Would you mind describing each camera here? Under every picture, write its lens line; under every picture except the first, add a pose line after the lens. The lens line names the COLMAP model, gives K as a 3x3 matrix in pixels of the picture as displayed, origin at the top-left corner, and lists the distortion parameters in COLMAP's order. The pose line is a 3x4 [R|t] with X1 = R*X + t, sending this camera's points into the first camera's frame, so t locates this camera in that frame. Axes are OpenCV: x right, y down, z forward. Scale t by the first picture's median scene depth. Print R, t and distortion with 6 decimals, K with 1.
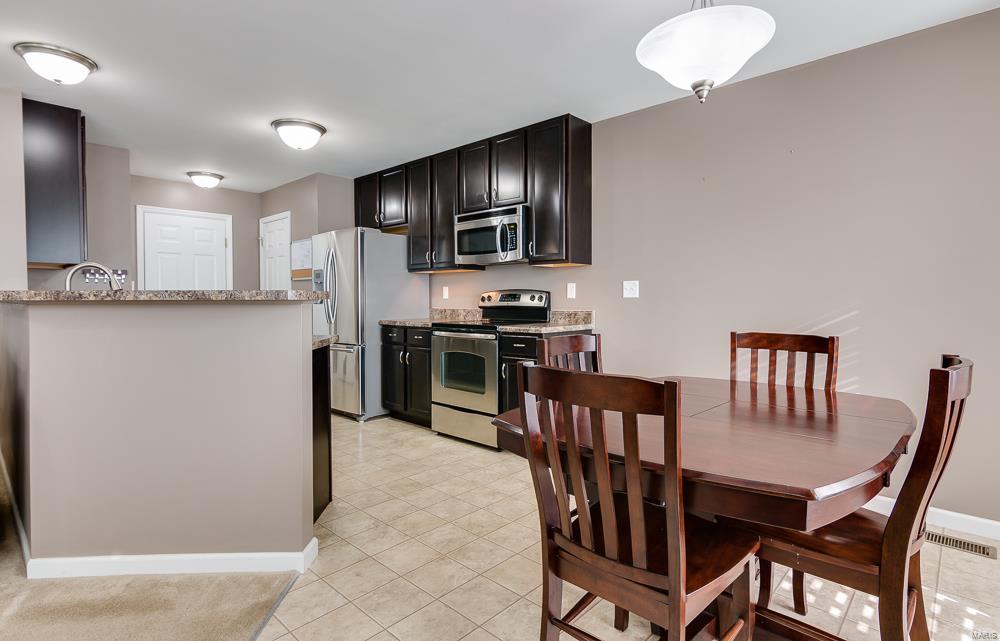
lens RADIAL K [[510.0, 0, 498.7], [0, 510.0, 322.5], [0, 0, 1]] dist [0.002503, -0.000231]
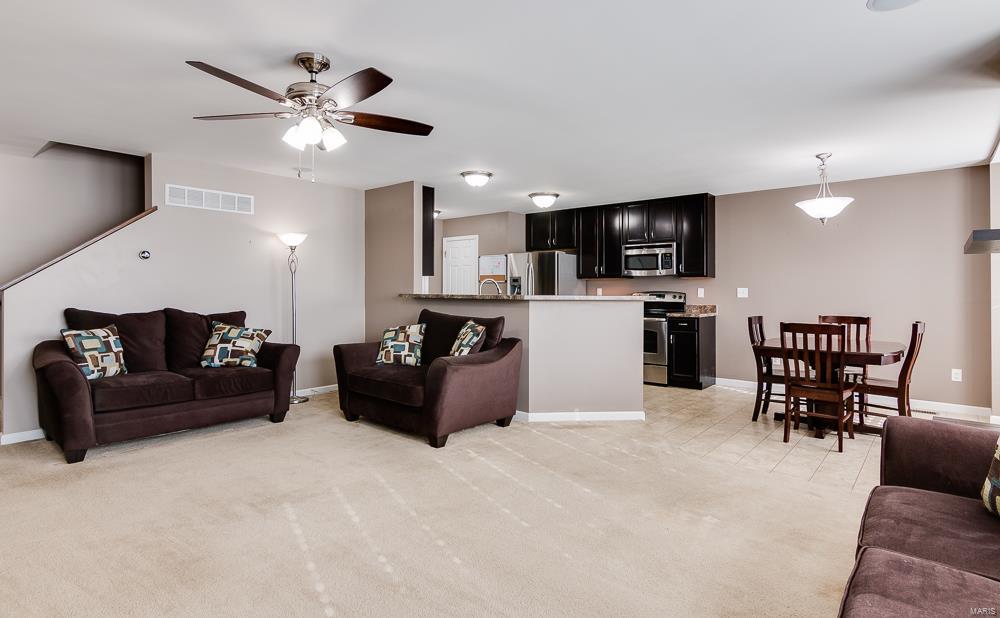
lens RADIAL K [[510.9, 0, 506.4], [0, 510.9, 299.8], [0, 0, 1]] dist [-0.007538, -0.000958]
pose [[0.998944, 0.005085, 0.045653, -0.586669], [-0.003625, 0.999481, -0.032005, 0.016526], [-0.045792, 0.031806, 0.998445, -0.658583]]
